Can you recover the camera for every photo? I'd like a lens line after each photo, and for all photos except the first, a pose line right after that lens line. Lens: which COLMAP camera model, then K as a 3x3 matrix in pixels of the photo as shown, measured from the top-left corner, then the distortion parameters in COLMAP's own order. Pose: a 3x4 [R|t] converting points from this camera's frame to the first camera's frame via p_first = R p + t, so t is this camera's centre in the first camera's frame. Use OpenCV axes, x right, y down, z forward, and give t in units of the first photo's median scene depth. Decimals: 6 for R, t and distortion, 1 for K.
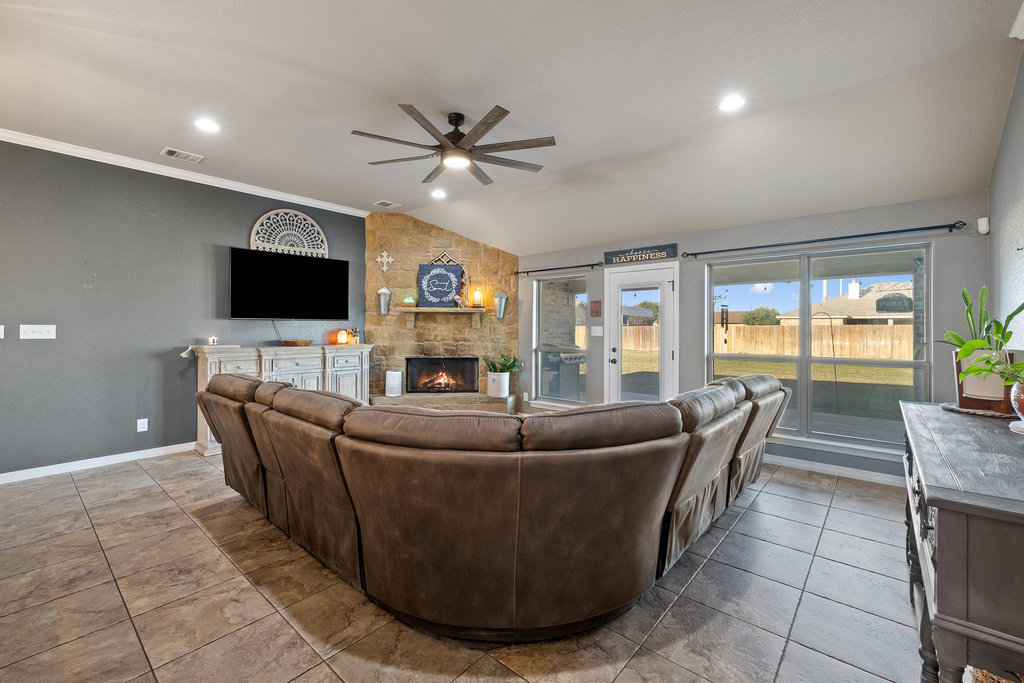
lens RADIAL K [[431.2, 0, 506.1], [0, 431.2, 331.6], [0, 0, 1]] dist [-0.001307, 0.000442]
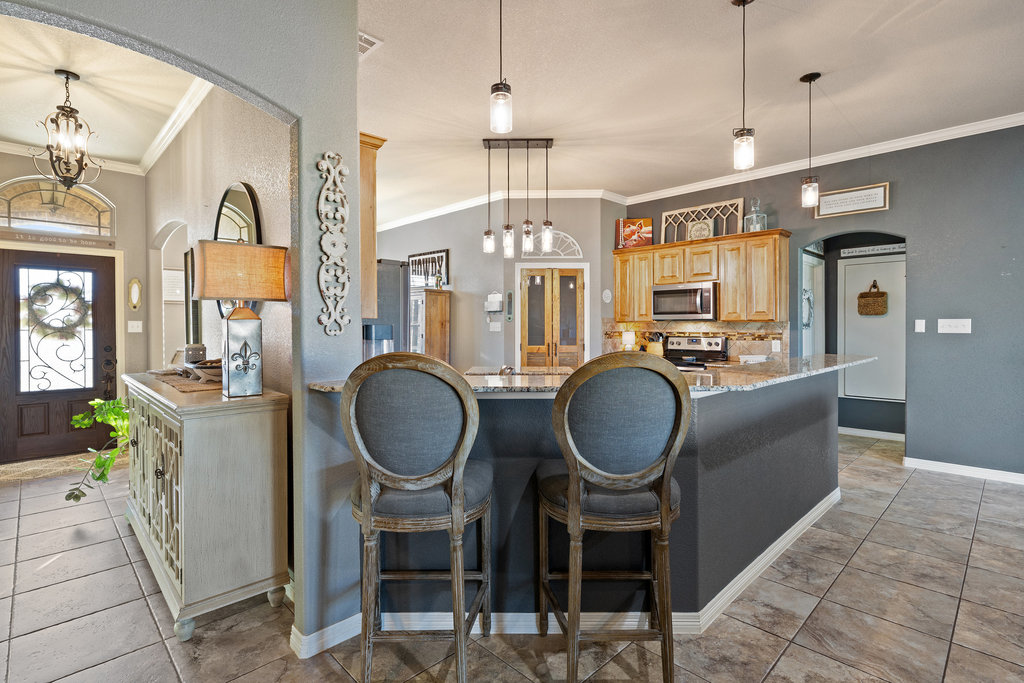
lens RADIAL K [[487.8, 0, 512.6], [0, 487.8, 330.2], [0, 0, 1]] dist [-0.001344, -0.000047]
pose [[-0.080382, 0.005643, -0.996748, 0.065272], [-0.004016, 0.999974, 0.005985, 0.005092], [0.996756, 0.004484, -0.080357, 0.055188]]
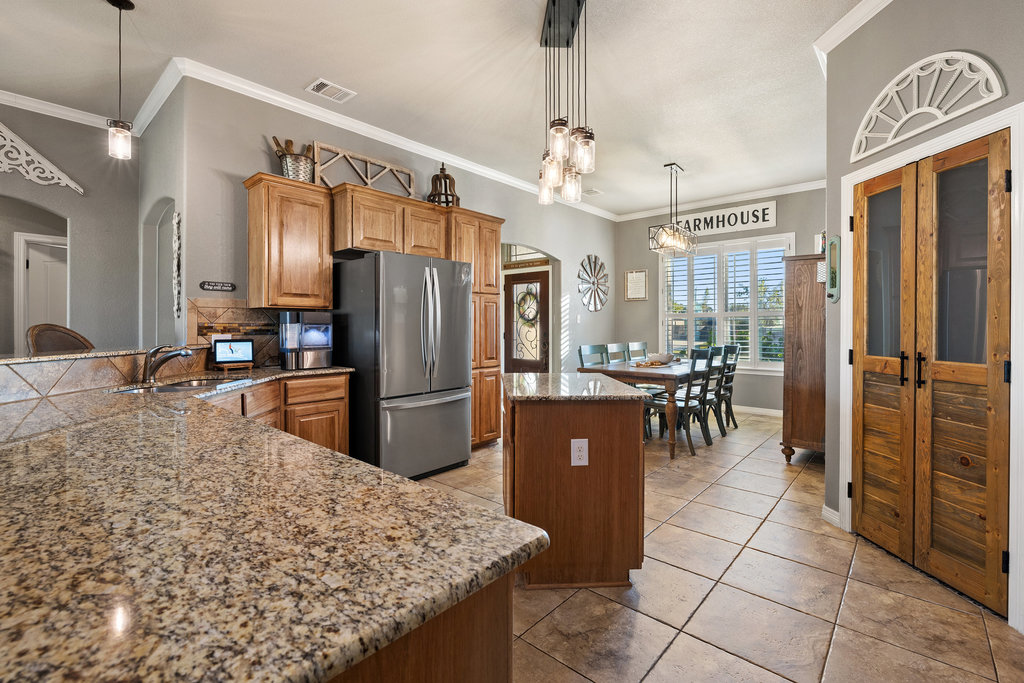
lens RADIAL K [[464.5, 0, 516.3], [0, 464.5, 320.7], [0, 0, 1]] dist [0.001042, 0.001322]
pose [[-0.999979, -0.003595, -0.005441, -0.622089], [-0.003571, 0.999984, -0.004365, 0.014695], [0.005457, -0.004345, -0.999976, 0.428755]]
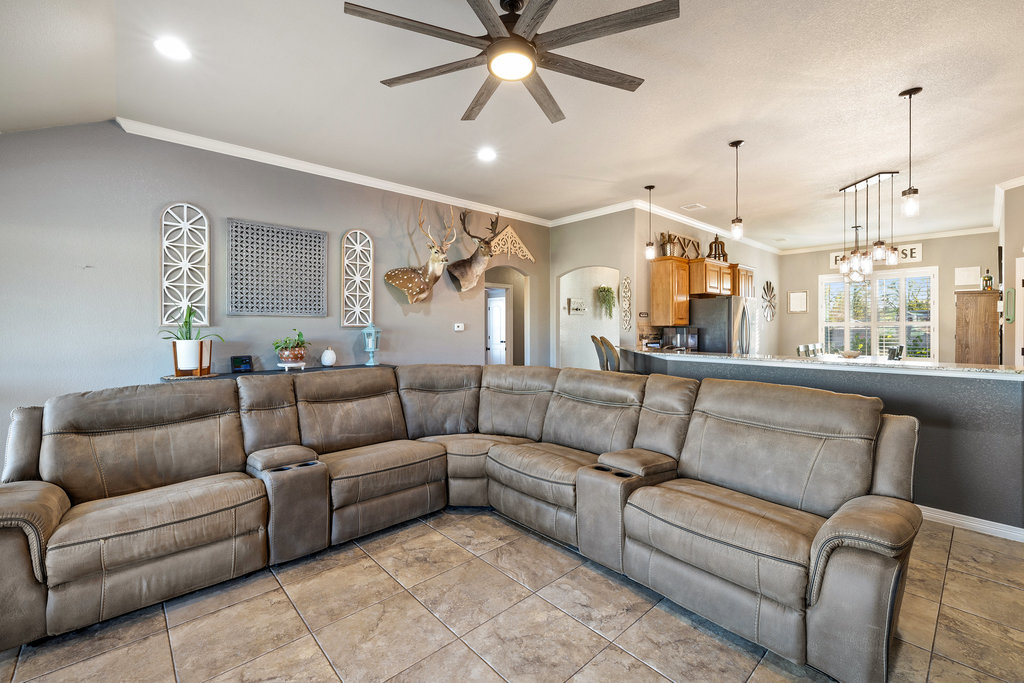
lens RADIAL K [[431.2, 0, 511.4], [0, 431.2, 334.3], [0, 0, 1]] dist [-0.001307, 0.000442]
pose [[-0.993241, -0.003271, 0.116027, -0.100240], [-0.000050, 0.999615, 0.027754, -0.008567], [-0.116073, 0.027561, -0.992858, 0.884957]]
